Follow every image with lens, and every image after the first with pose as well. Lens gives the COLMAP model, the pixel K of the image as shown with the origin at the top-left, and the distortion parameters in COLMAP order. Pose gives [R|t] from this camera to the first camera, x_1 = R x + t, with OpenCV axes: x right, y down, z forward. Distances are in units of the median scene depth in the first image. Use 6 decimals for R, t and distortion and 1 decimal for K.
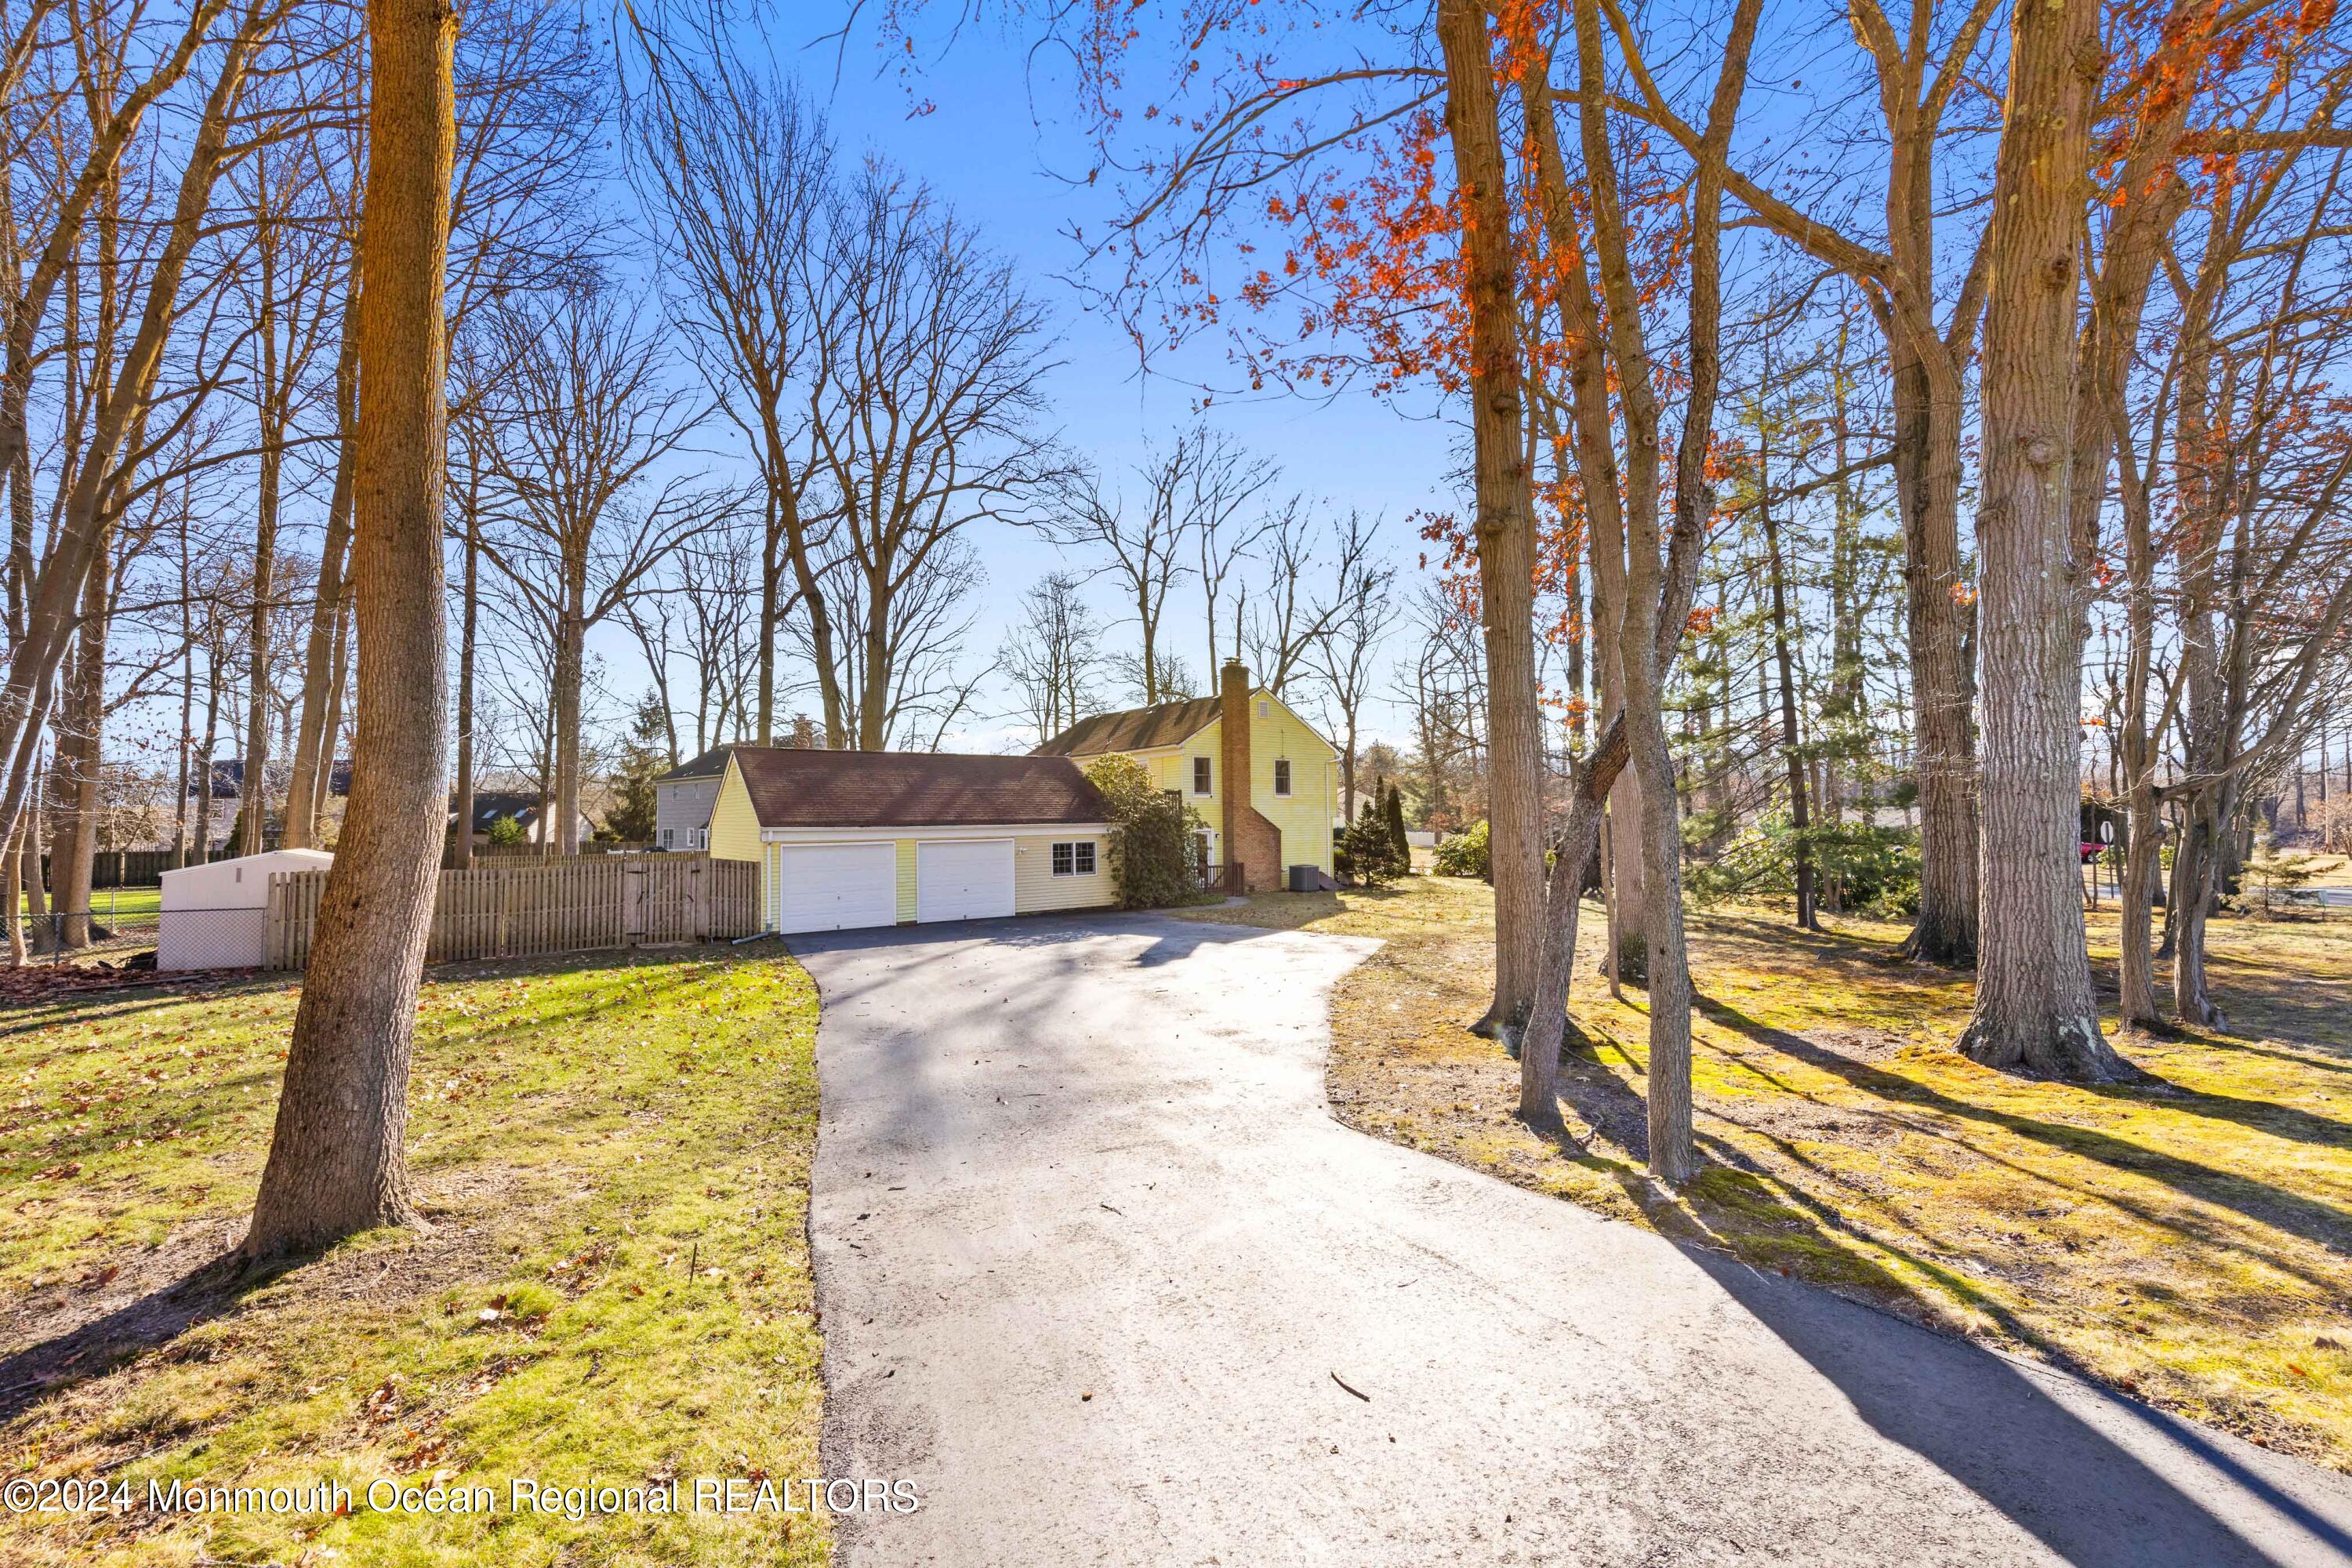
lens RADIAL K [[920.2, 0, 1173.4], [0, 920.2, 784.0], [0, 0, 1]] dist [0.003152, 0.000856]
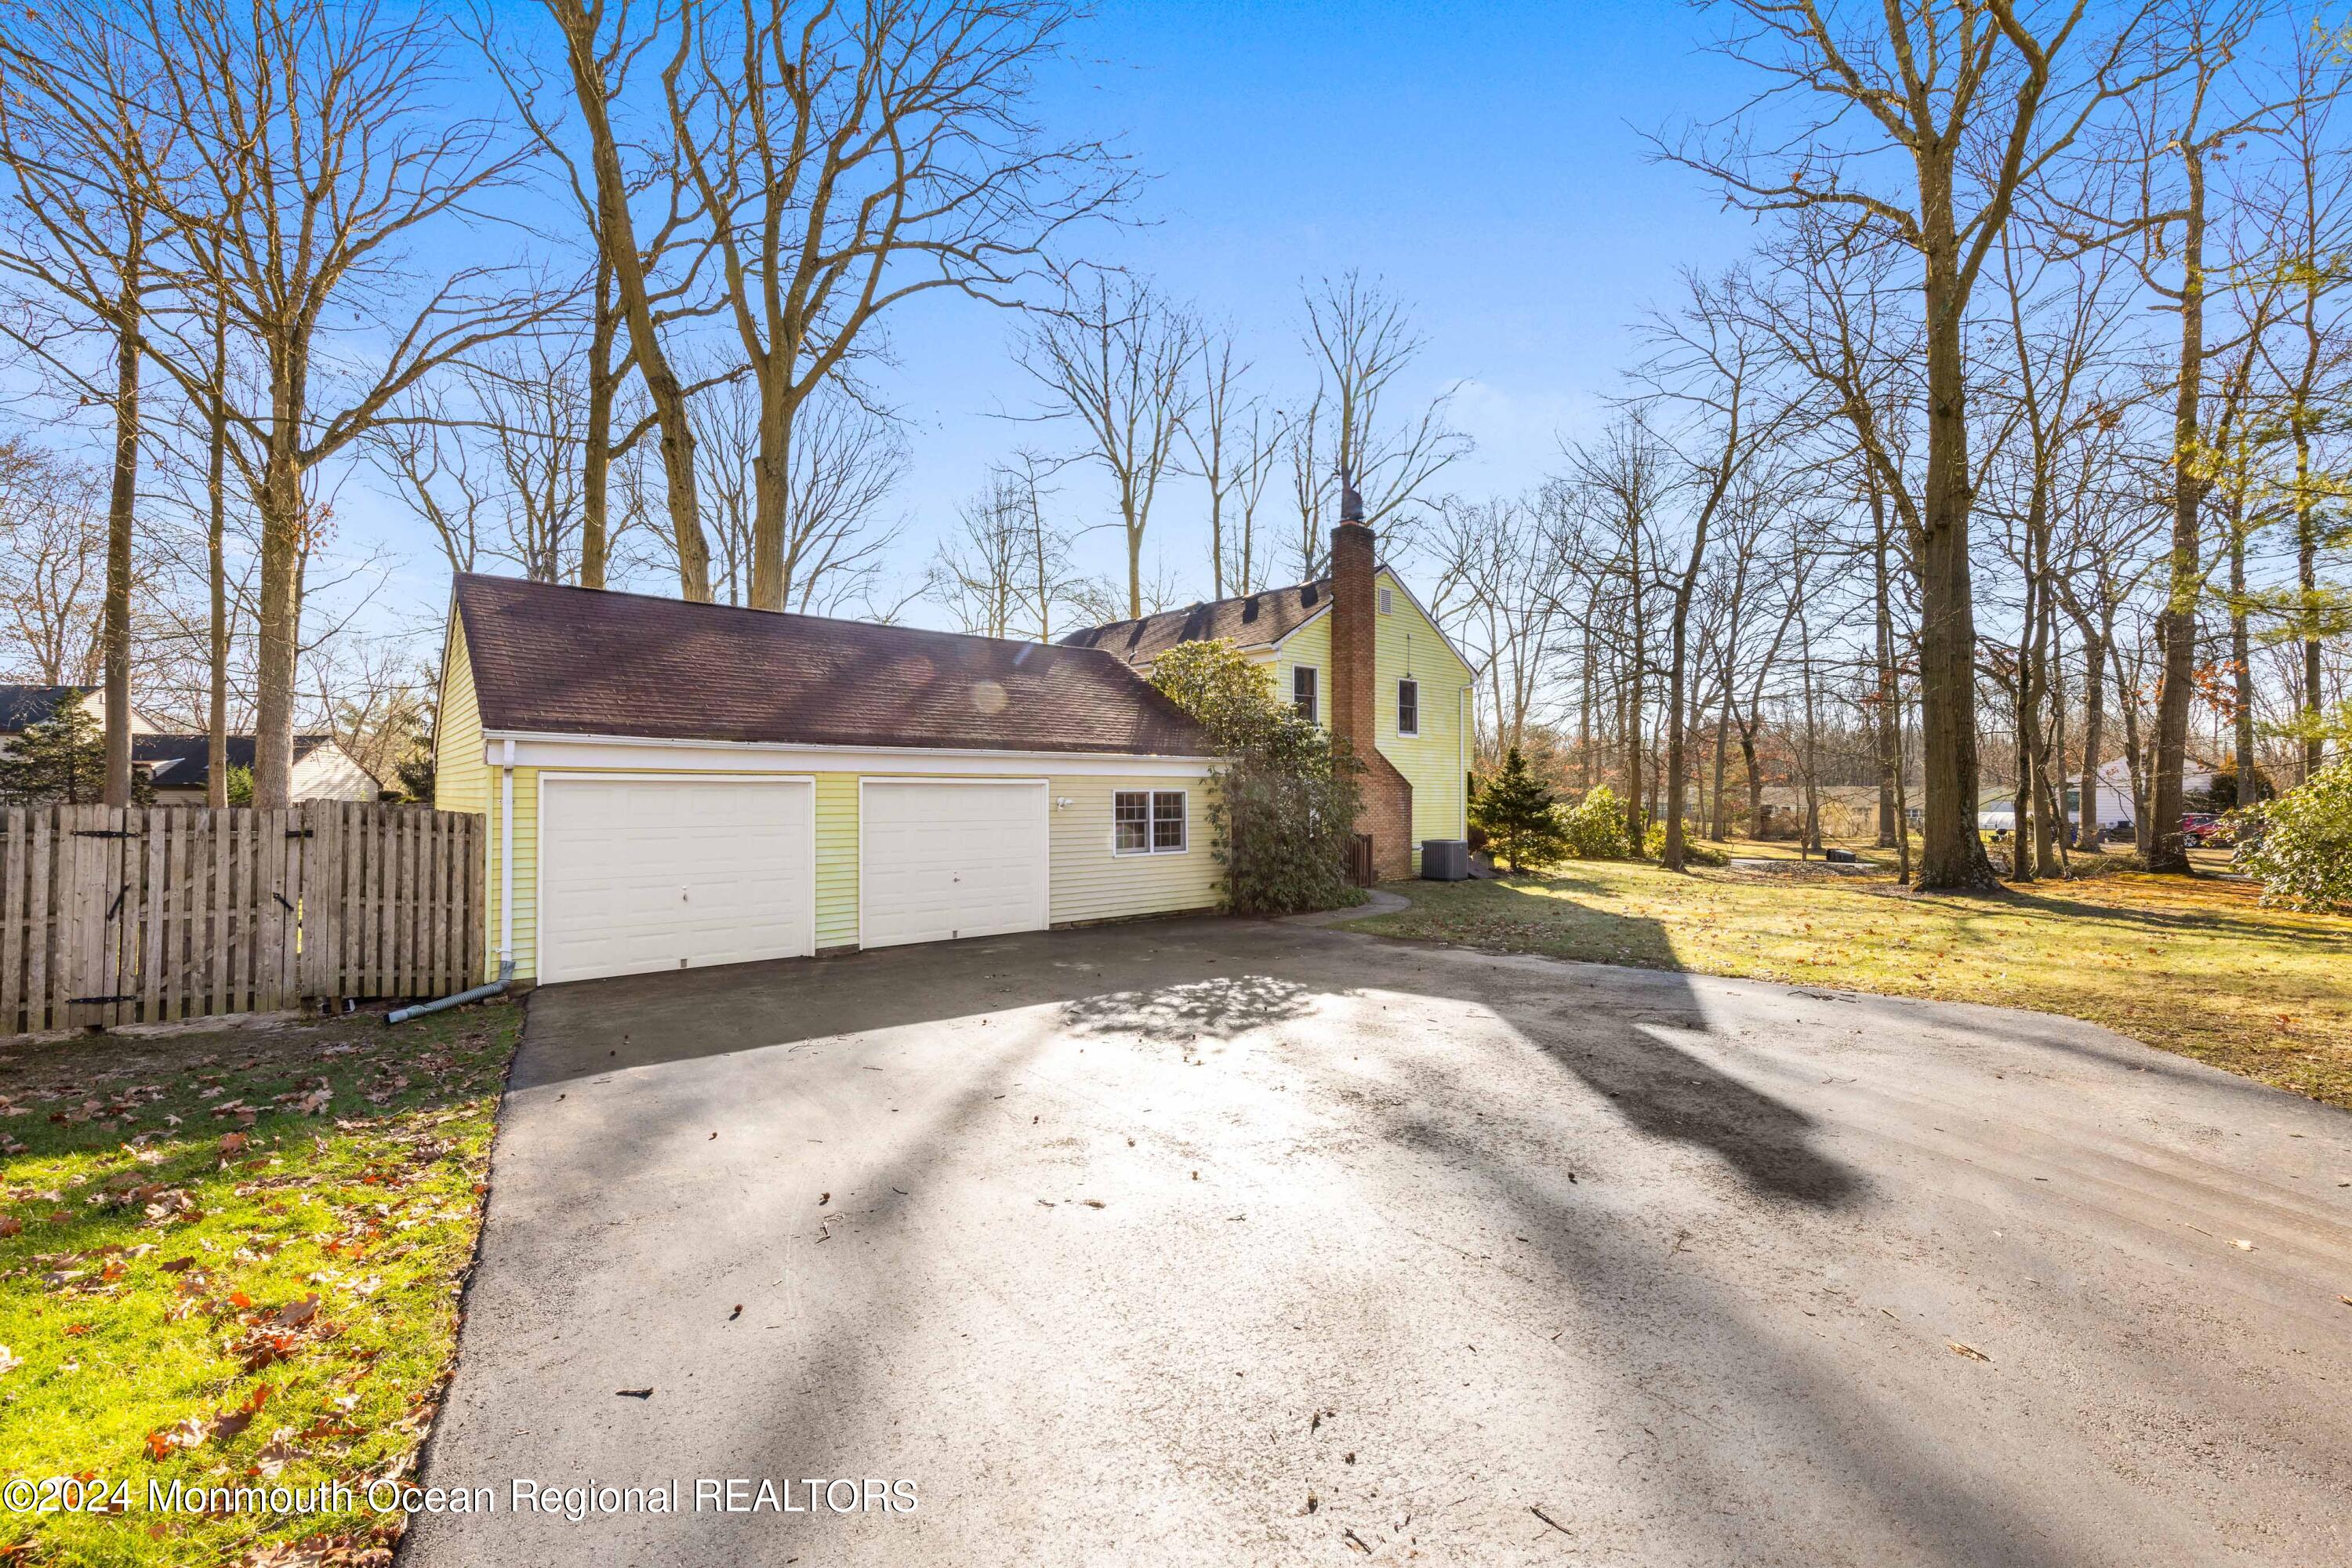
lens RADIAL K [[965.6, 0, 1177.9], [0, 965.6, 784.8], [0, 0, 1]] dist [0.003706, -0.000649]
pose [[0.995901, 0.013162, 0.089483, -0.102478], [-0.015489, 0.999558, 0.025360, 0.032437], [-0.089110, -0.026642, 0.995665, 0.313404]]
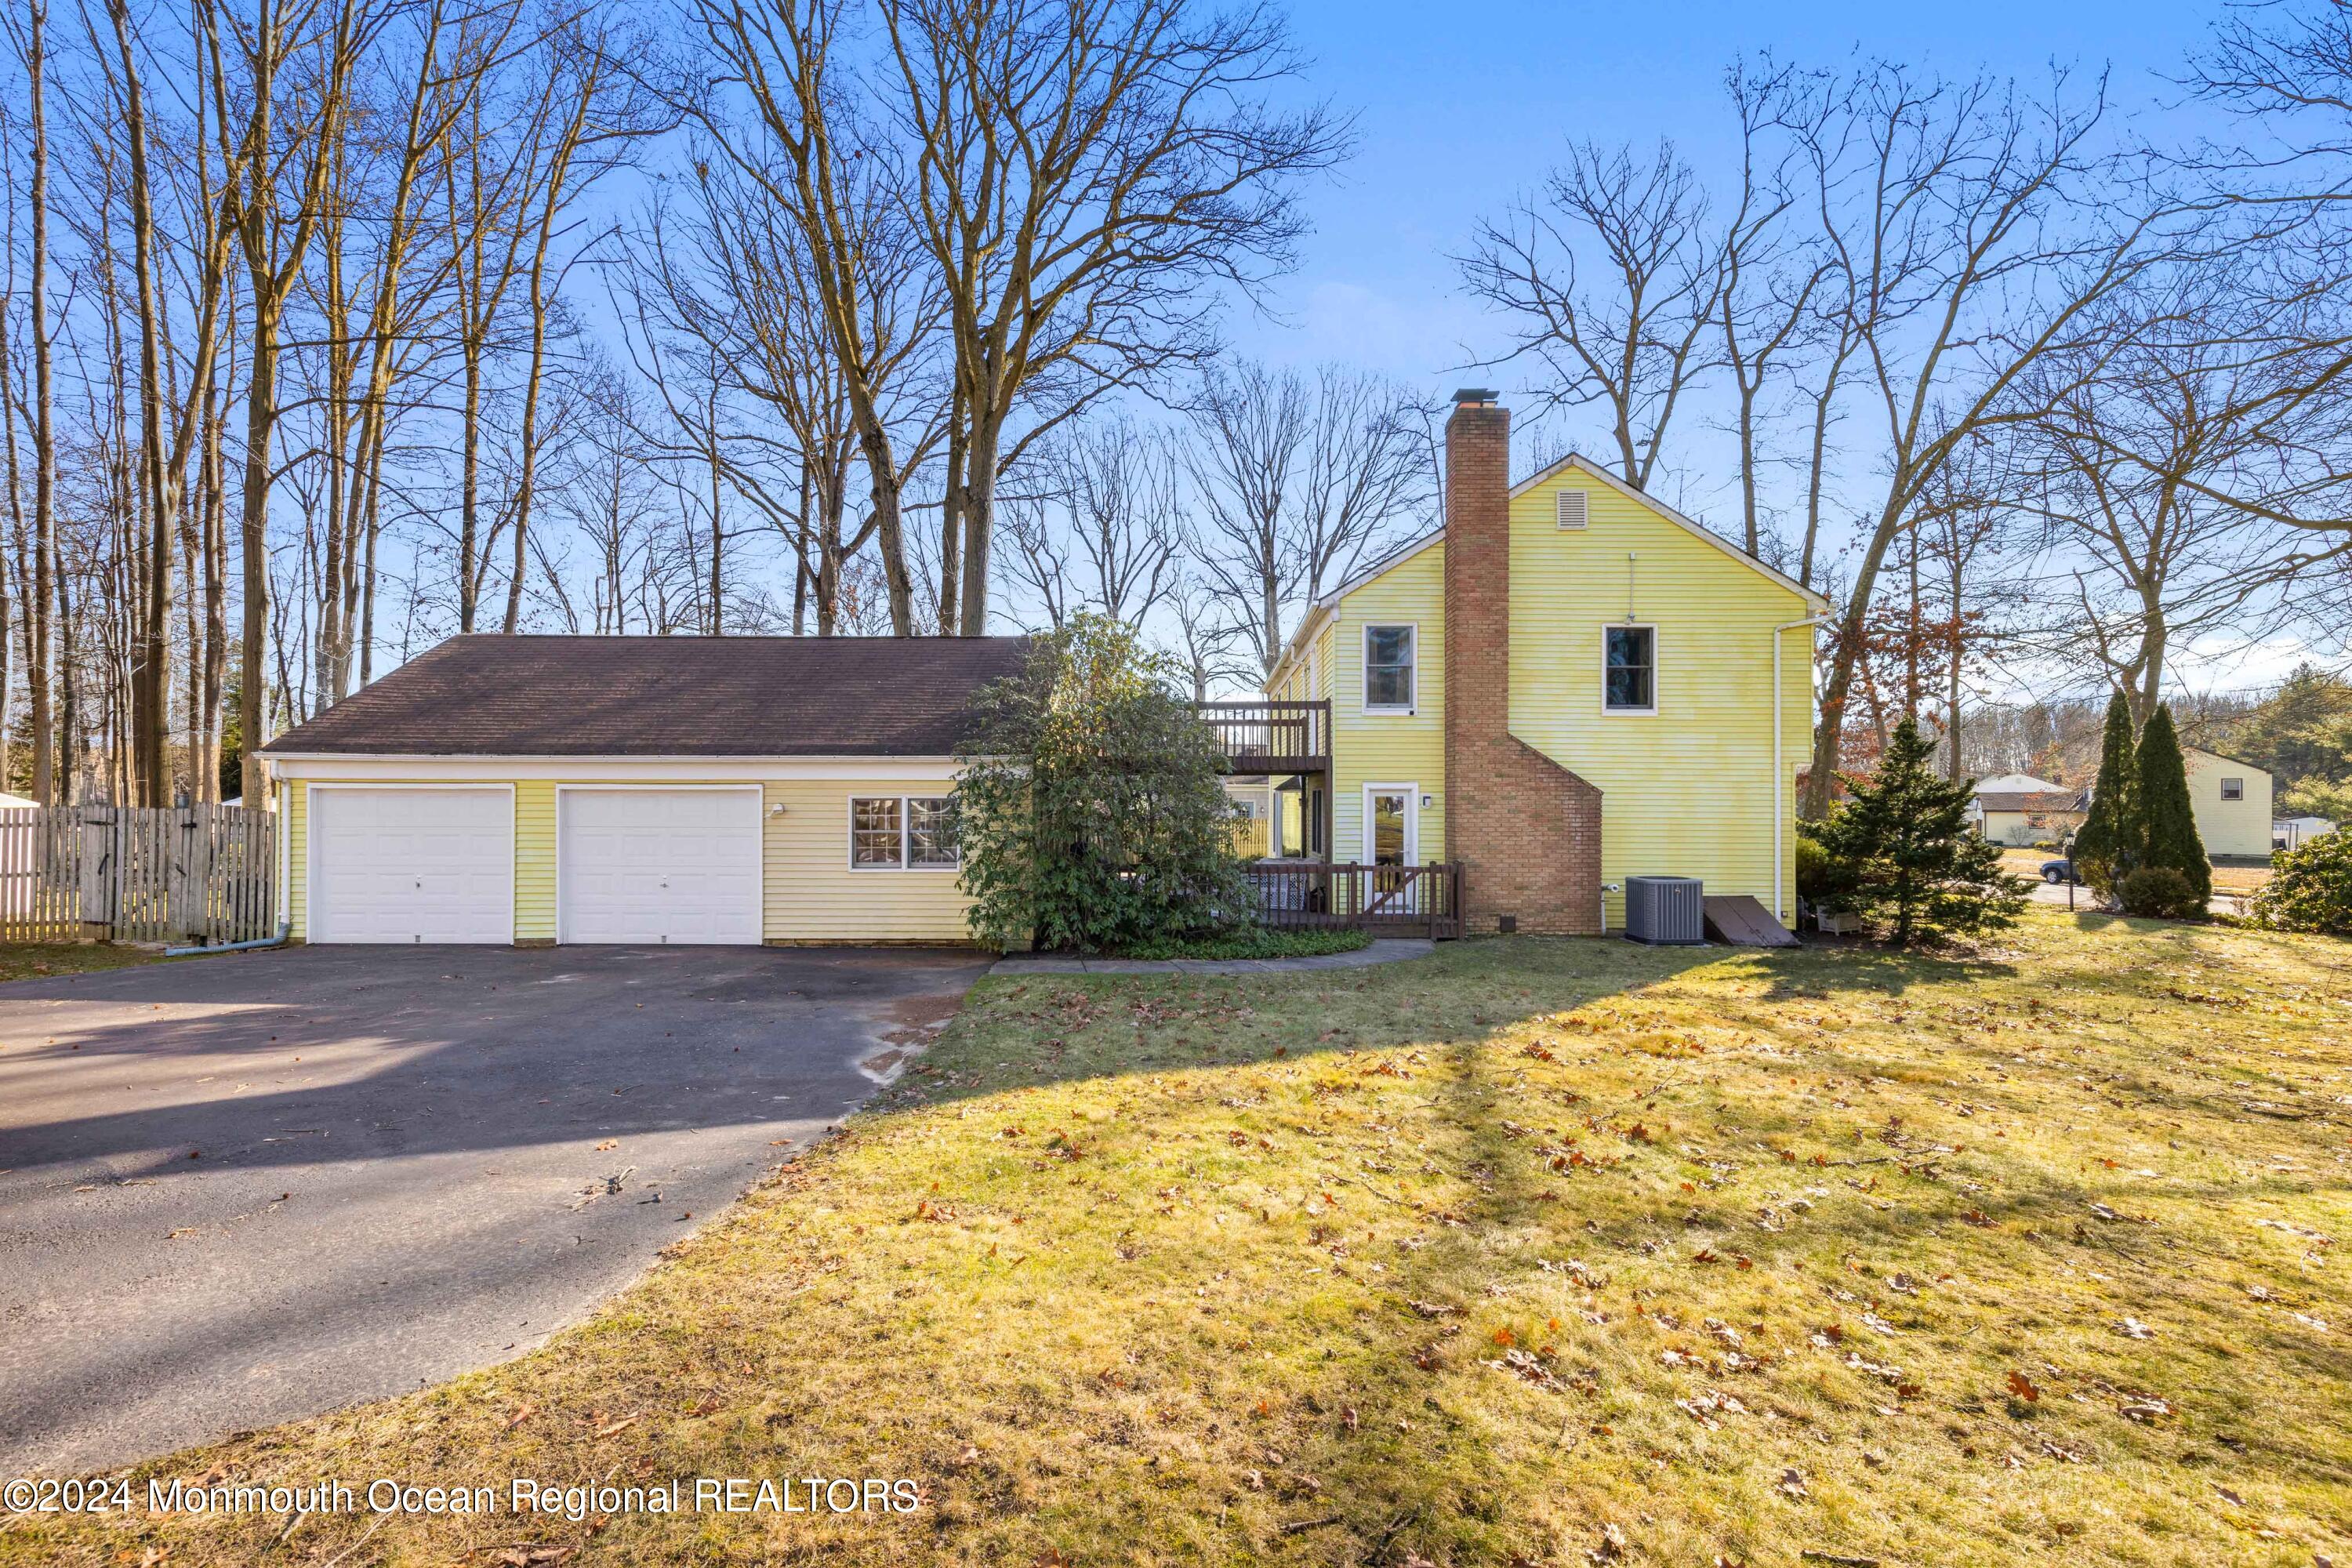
lens RADIAL K [[1019.1, 0, 1181.8], [0, 1019.1, 794.6], [0, 0, 1]] dist [0.001616, 0.000218]
pose [[0.804741, 0.010598, -0.593532, 0.223759], [0.008656, 0.999525, 0.029583, 0.034124], [0.593563, -0.028944, 0.804267, 0.481070]]
